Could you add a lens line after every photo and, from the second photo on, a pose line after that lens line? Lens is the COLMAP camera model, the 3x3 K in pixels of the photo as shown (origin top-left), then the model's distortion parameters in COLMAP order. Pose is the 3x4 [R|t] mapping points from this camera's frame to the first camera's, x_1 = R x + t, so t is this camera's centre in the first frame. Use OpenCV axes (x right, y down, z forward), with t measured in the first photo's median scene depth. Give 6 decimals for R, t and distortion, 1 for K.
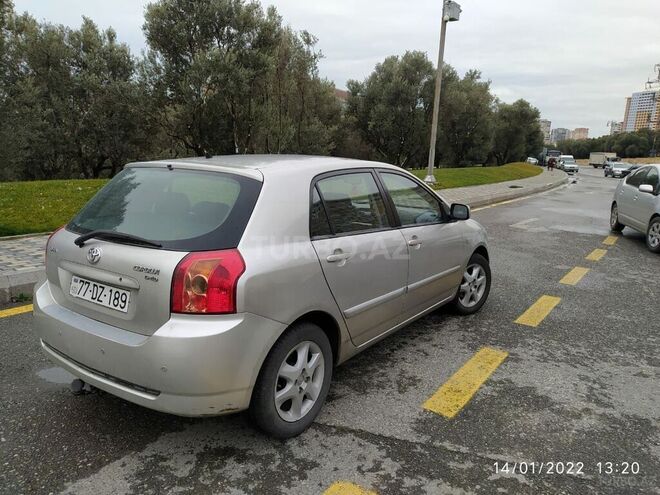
lens RADIAL K [[494.9, 0, 330.8], [0, 494.9, 250.9], [0, 0, 1]] dist [0.111703, -0.170155]
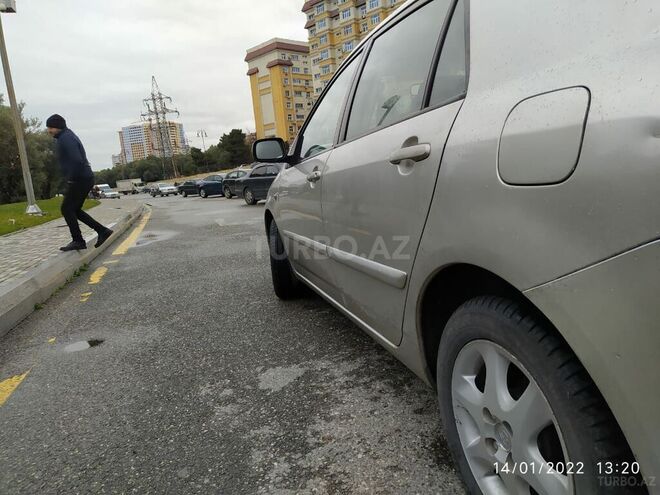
lens RADIAL K [[494.9, 0, 330.8], [0, 494.9, 250.9], [0, 0, 1]] dist [0.111703, -0.170155]
pose [[0.611785, -0.219976, 0.759822, -0.736583], [0.271391, 0.960623, 0.059595, -0.019259], [-0.743012, 0.169749, 0.647394, 0.916595]]
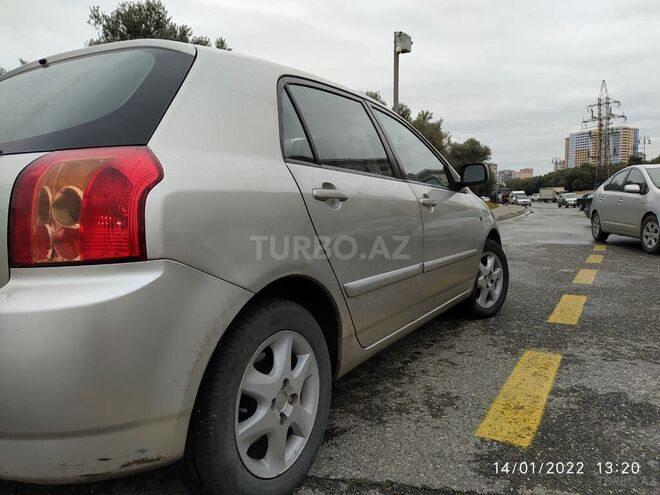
lens RADIAL K [[494.9, 0, 330.8], [0, 494.9, 250.9], [0, 0, 1]] dist [0.111703, -0.170155]
pose [[0.995165, -0.061921, 0.076237, -0.029555], [0.069242, 0.992828, -0.097461, 0.117983], [-0.069656, 0.102268, 0.992315, 0.325929]]
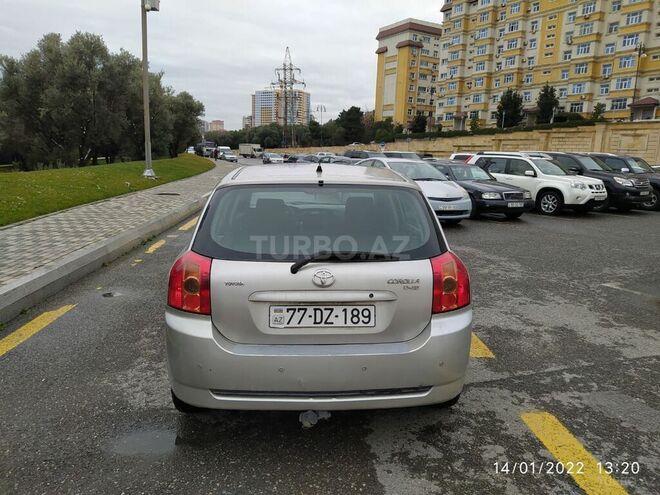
lens RADIAL K [[494.9, 0, 330.8], [0, 494.9, 250.9], [0, 0, 1]] dist [0.111703, -0.170155]
pose [[0.782870, -0.131676, 0.608092, -0.769816], [0.119593, 0.990971, 0.060618, -0.074469], [-0.610583, 0.025267, 0.791549, 0.169211]]
